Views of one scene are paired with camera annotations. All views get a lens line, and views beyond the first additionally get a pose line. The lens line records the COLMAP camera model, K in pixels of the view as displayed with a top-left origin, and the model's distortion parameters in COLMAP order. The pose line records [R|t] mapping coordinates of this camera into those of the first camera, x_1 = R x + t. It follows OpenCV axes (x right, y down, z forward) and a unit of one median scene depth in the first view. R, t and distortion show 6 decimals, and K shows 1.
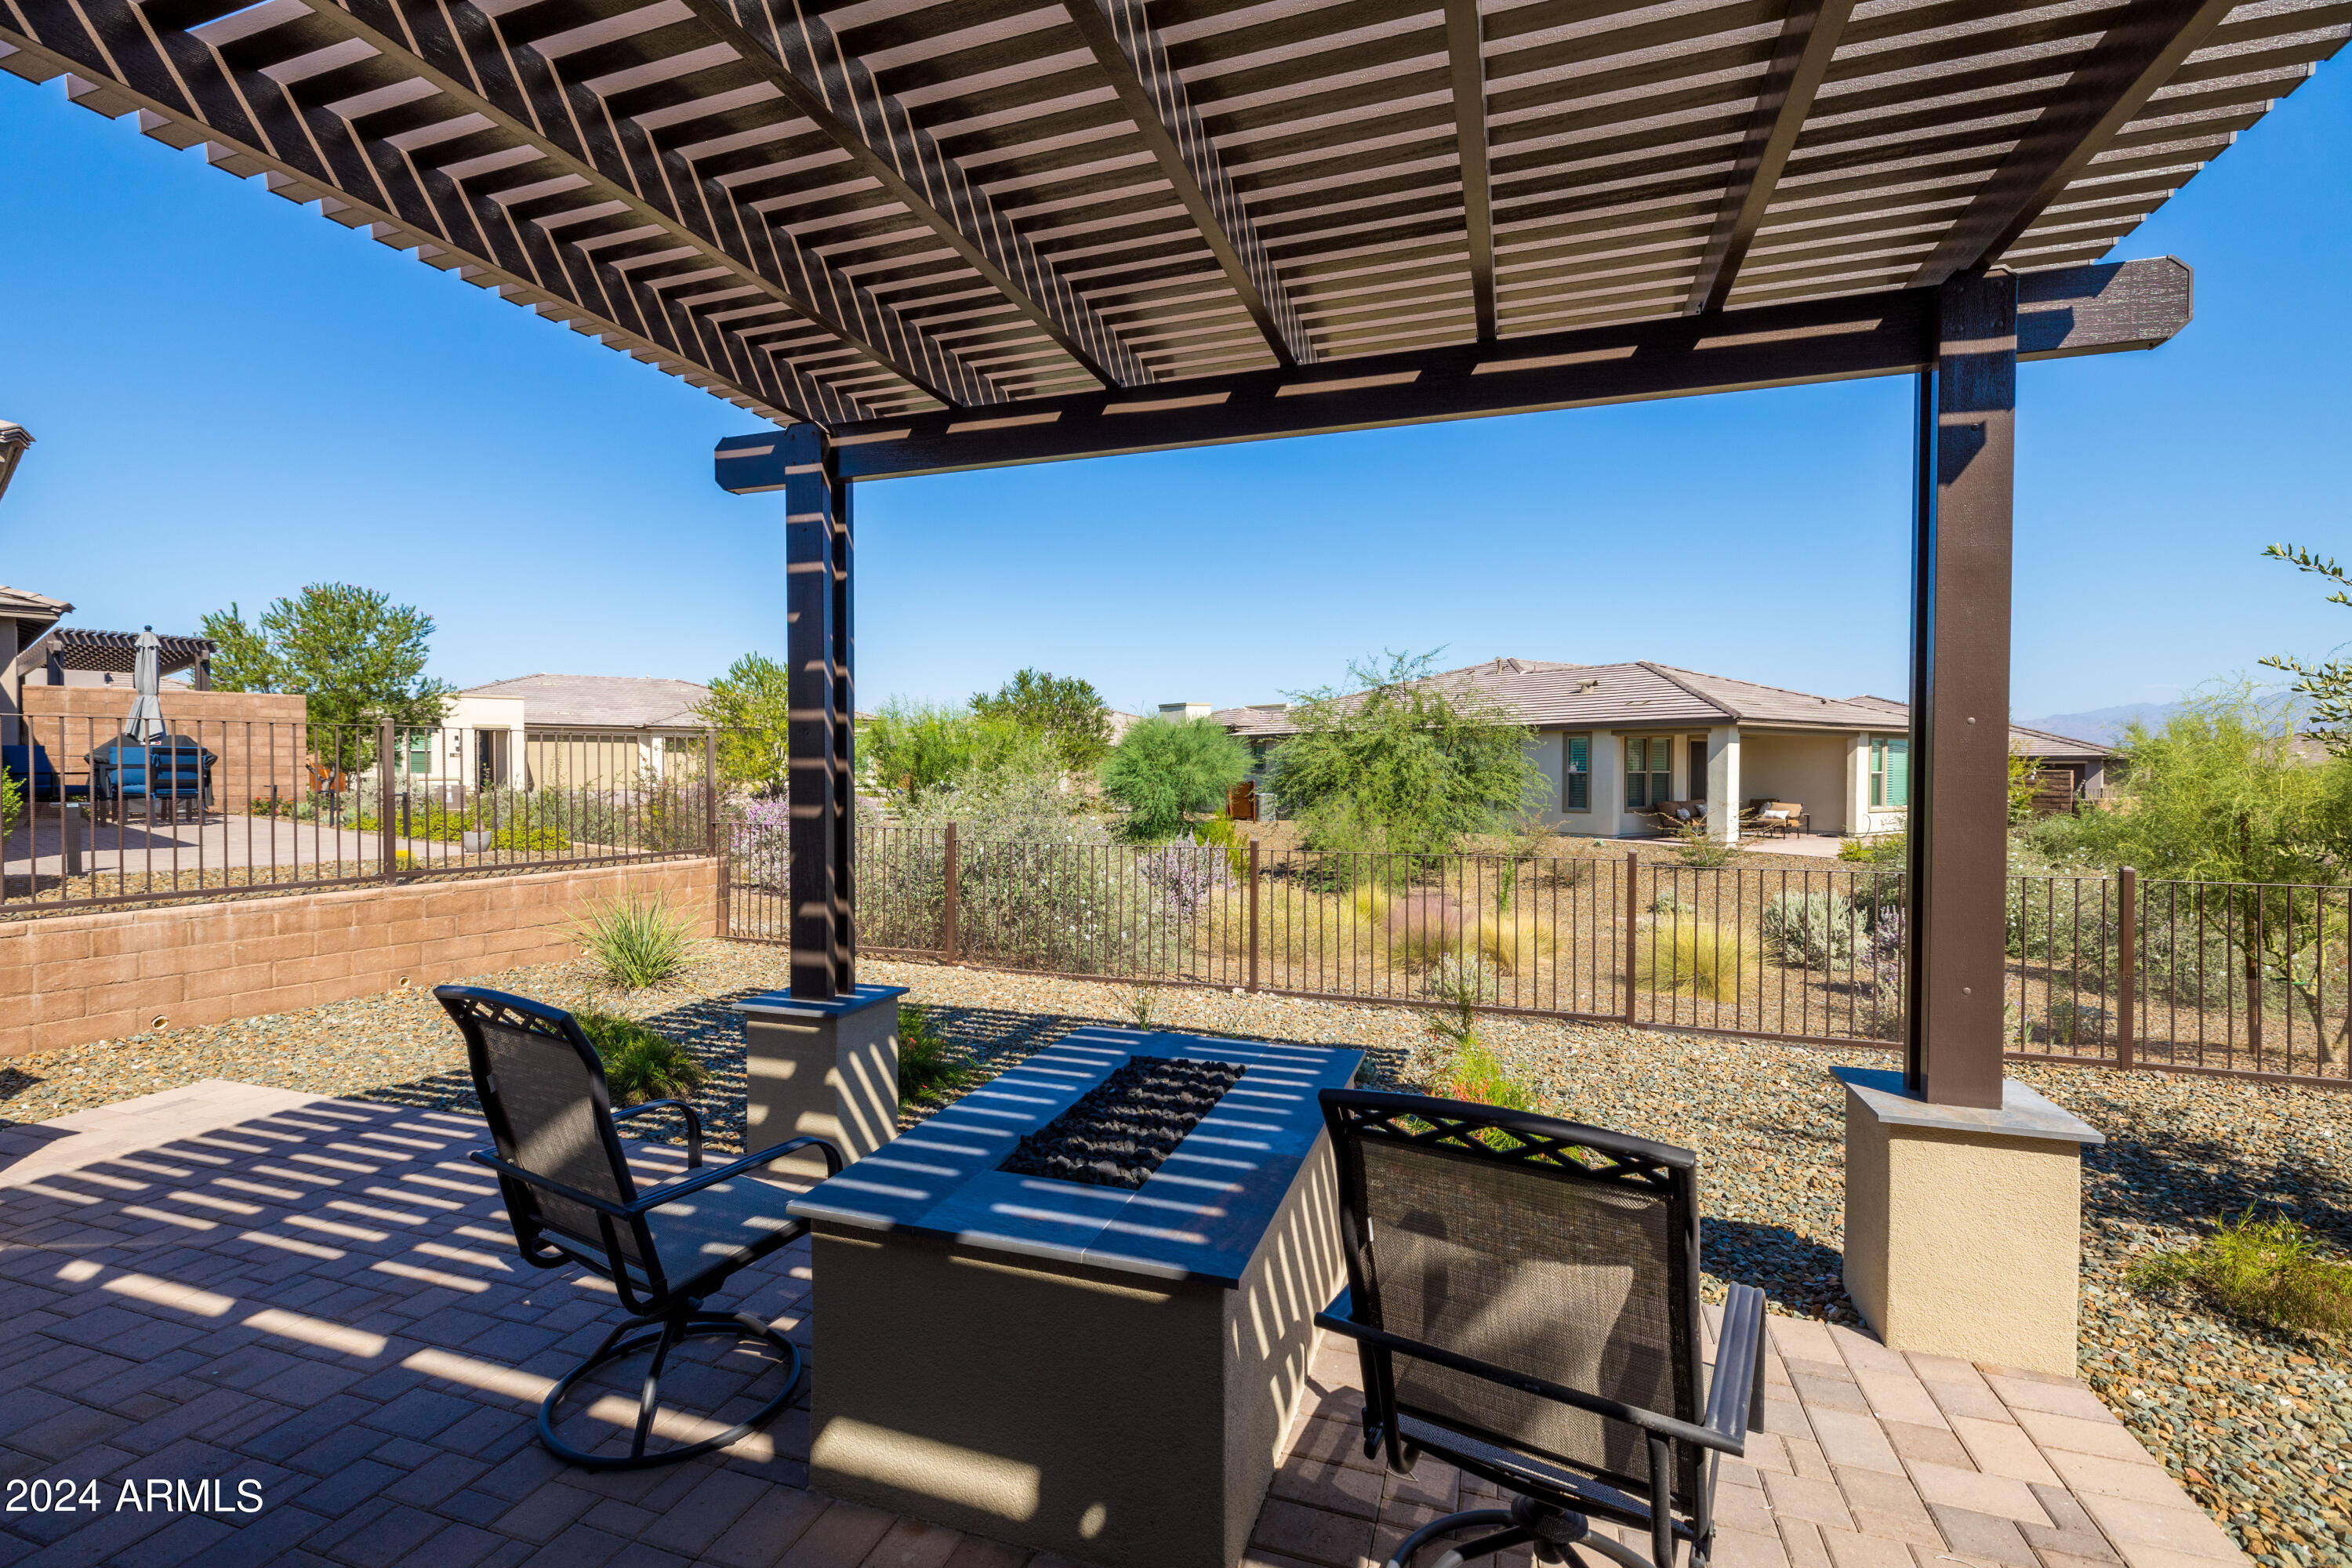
lens RADIAL K [[1060.6, 0, 1175.6], [0, 1060.6, 775.8], [0, 0, 1]] dist [0.006247, -0.000598]
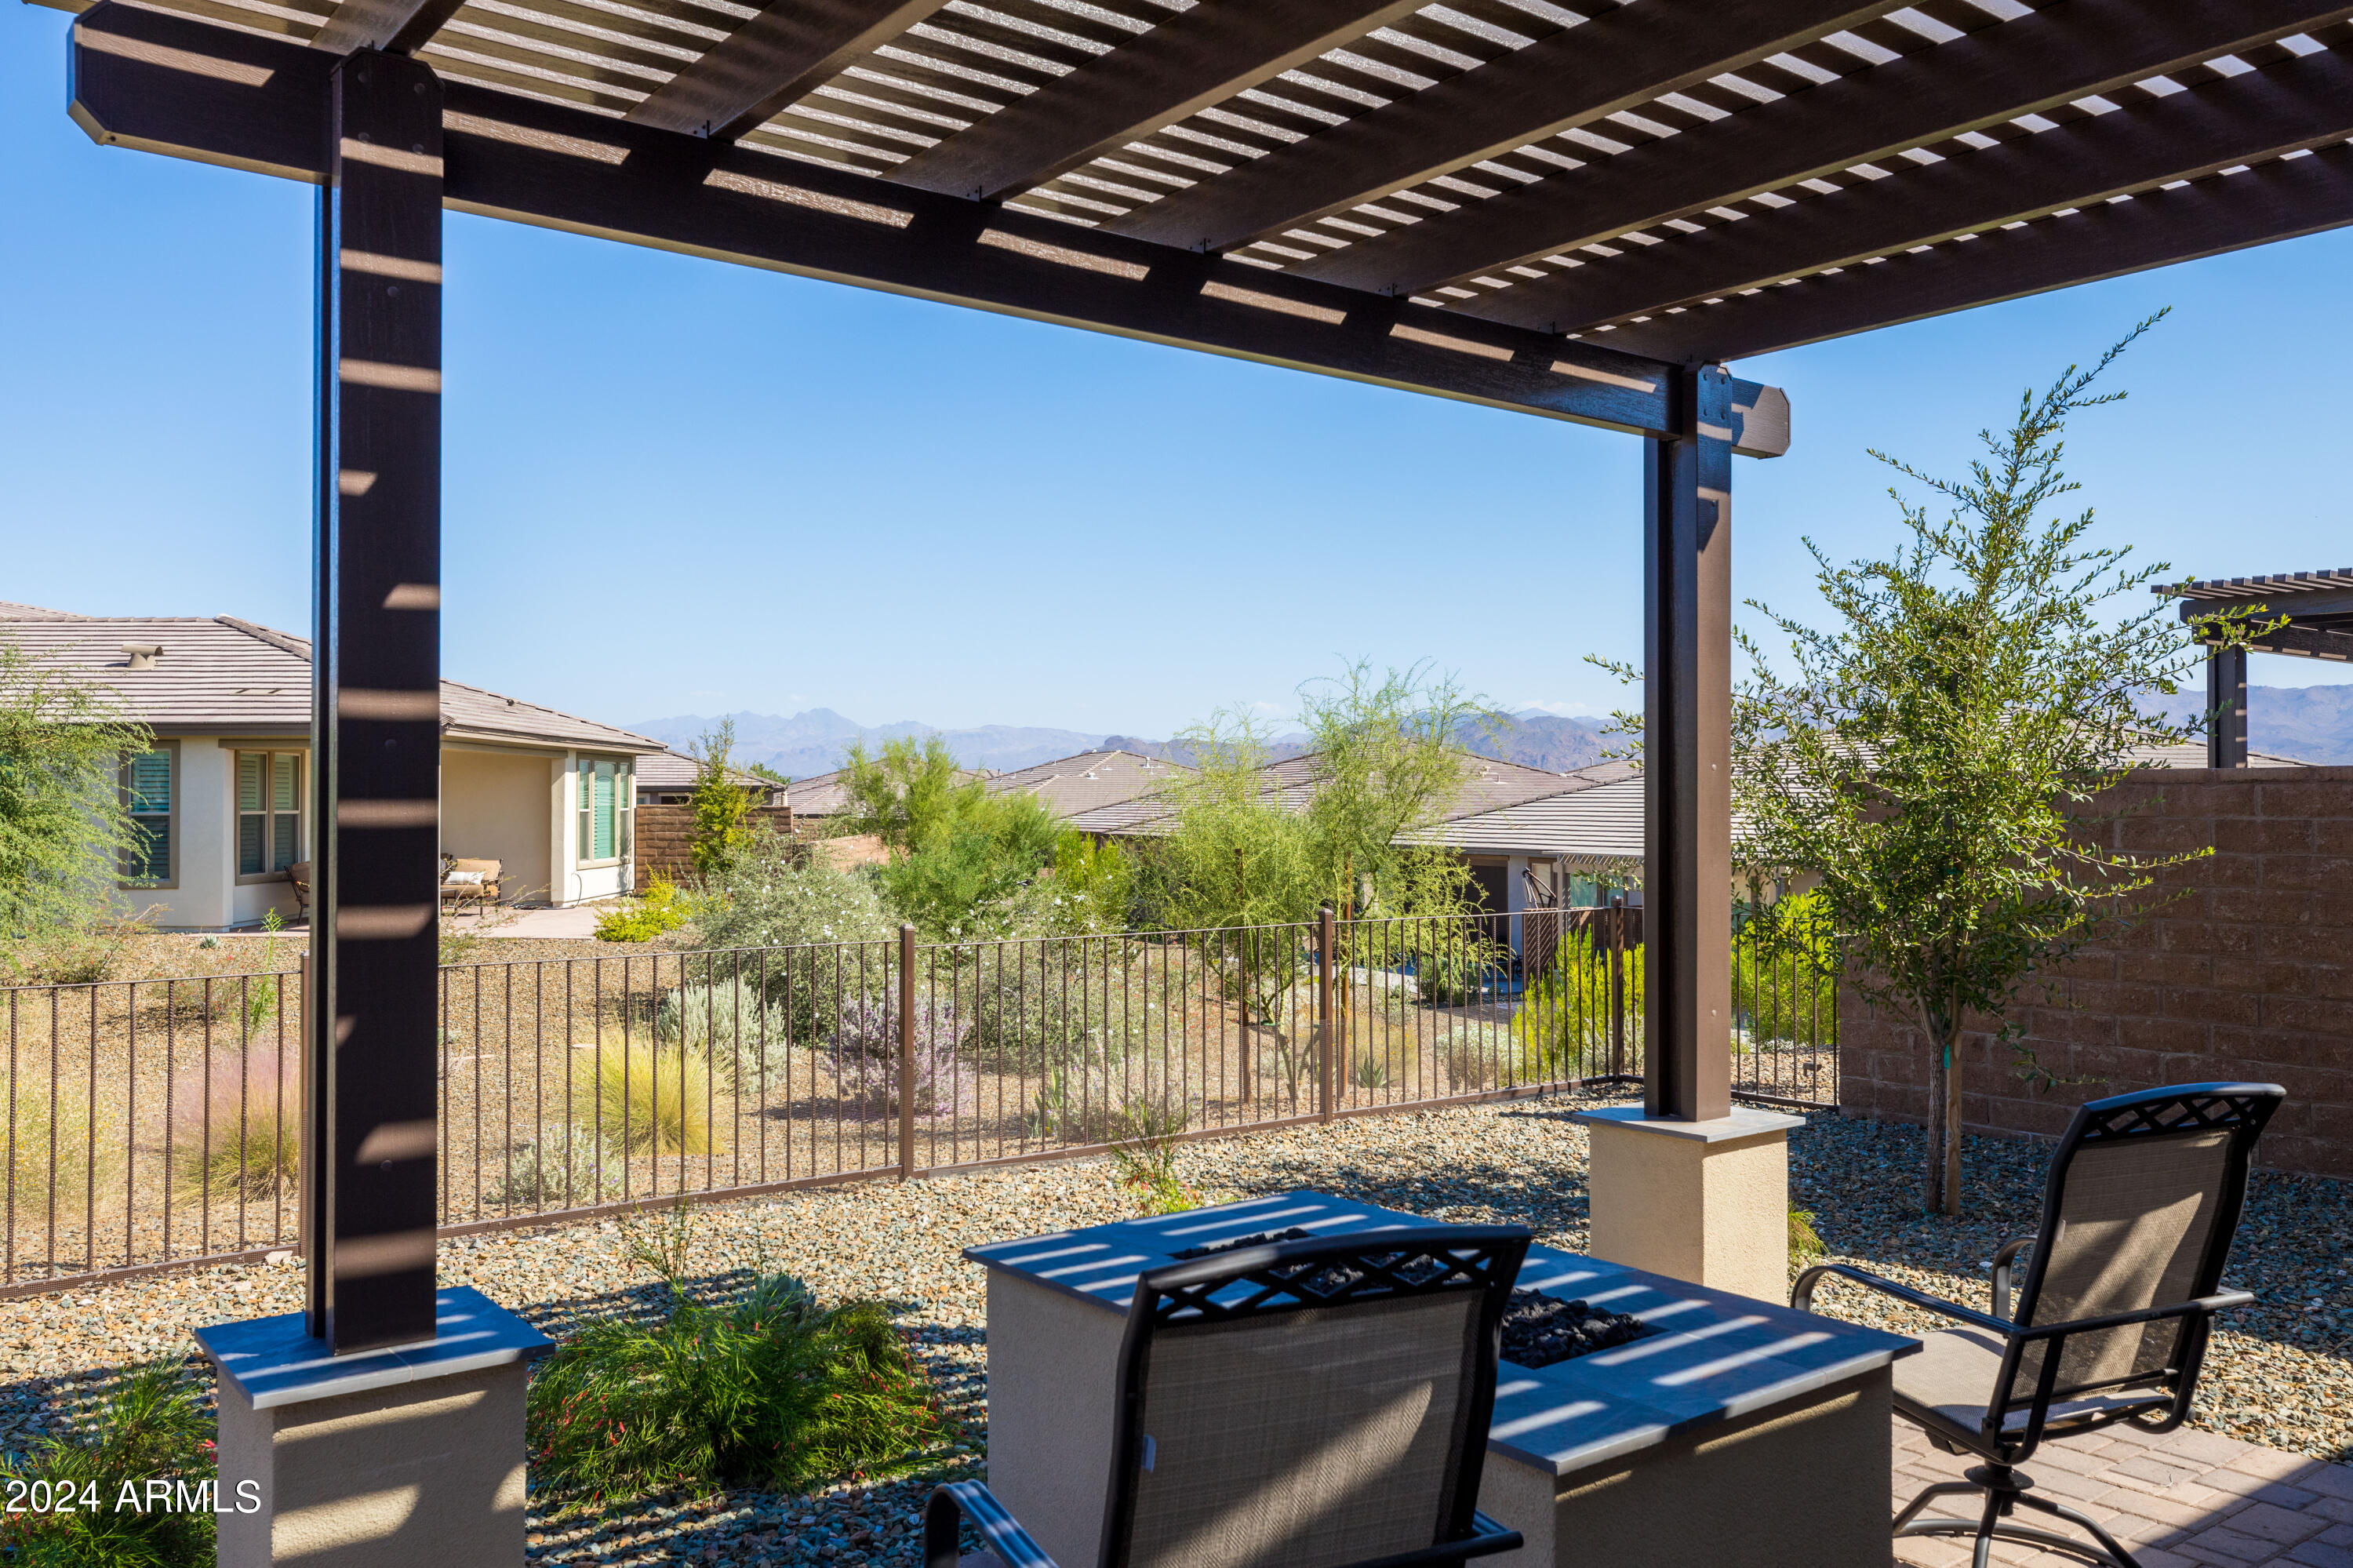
lens RADIAL K [[1849.1, 0, 1180.6], [0, 1849.1, 776.4], [0, 0, 1]] dist [-0.000422, 0.001196]
pose [[0.537068, 0.009334, 0.843487, -0.174109], [0.008932, 0.999820, -0.016752, -0.002340], [-0.843492, 0.016531, 0.536888, 0.064673]]
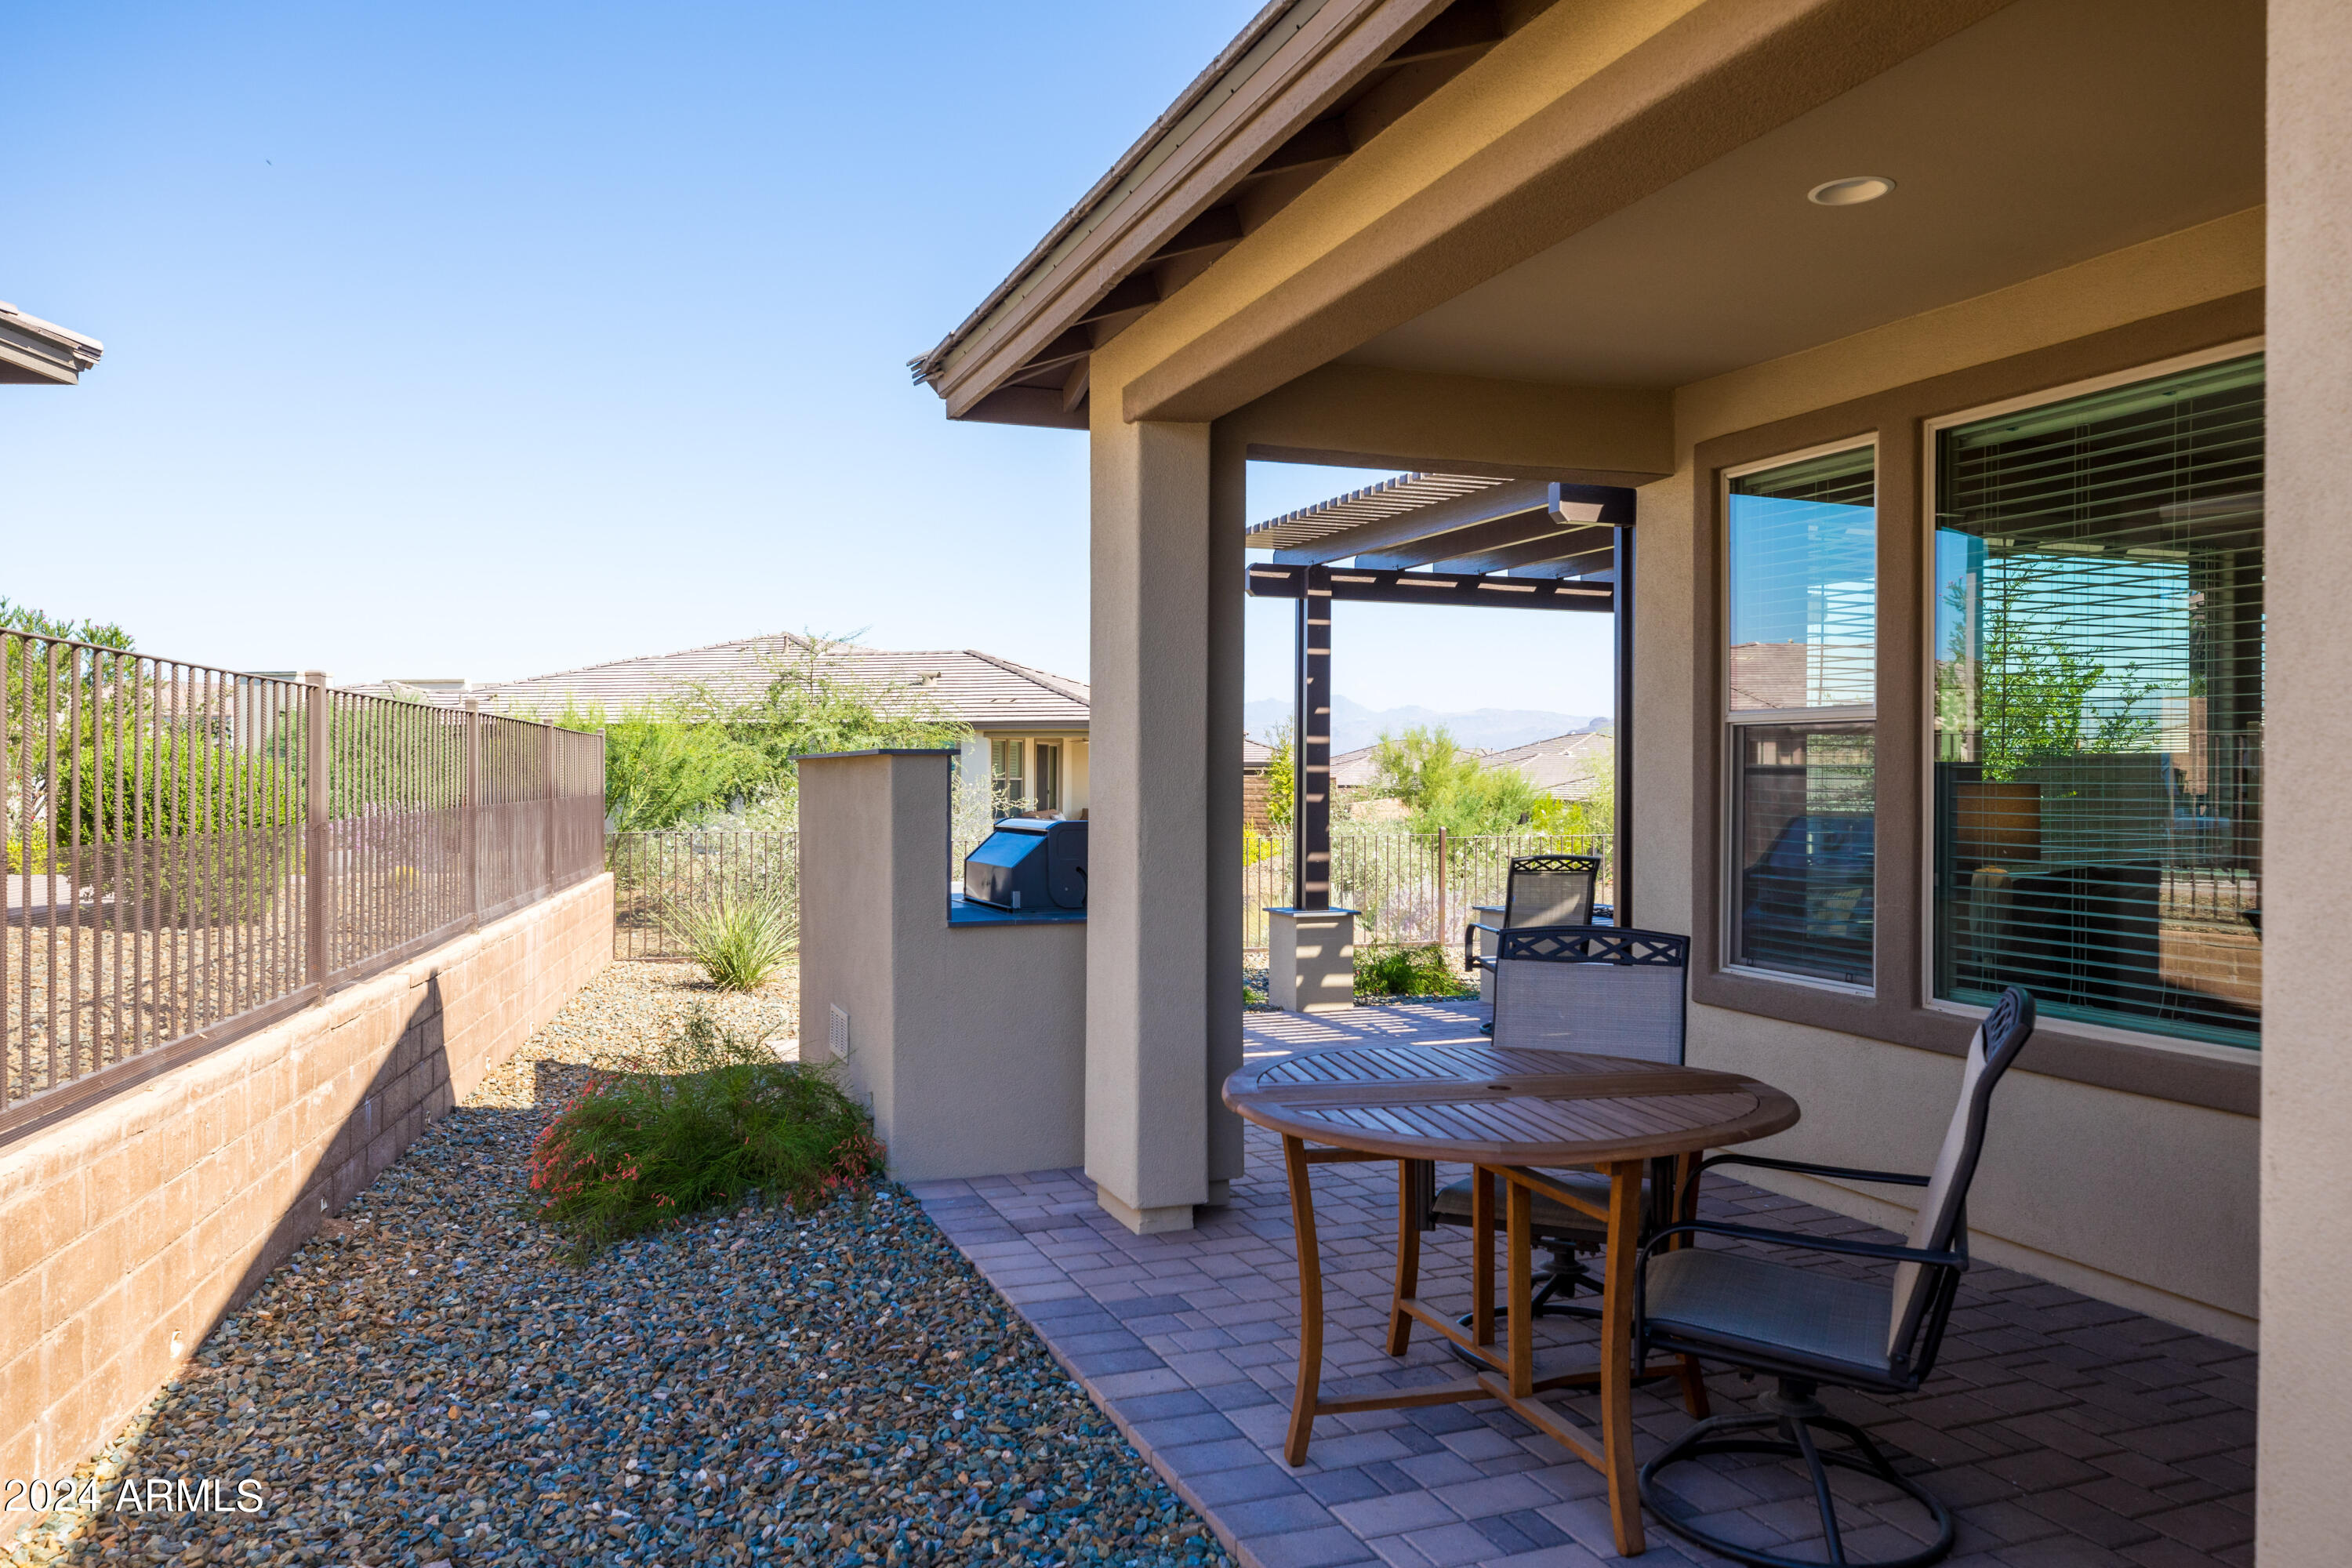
lens RADIAL K [[1629.8, 0, 1188.0], [0, 1629.8, 784.6], [0, 0, 1]] dist [-0.006318, 0.000677]
pose [[0.750920, -0.003414, 0.660384, -0.463980], [0.004490, 0.999990, 0.000065, 0.002652], [-0.660377, 0.002916, 0.750928, -0.166104]]
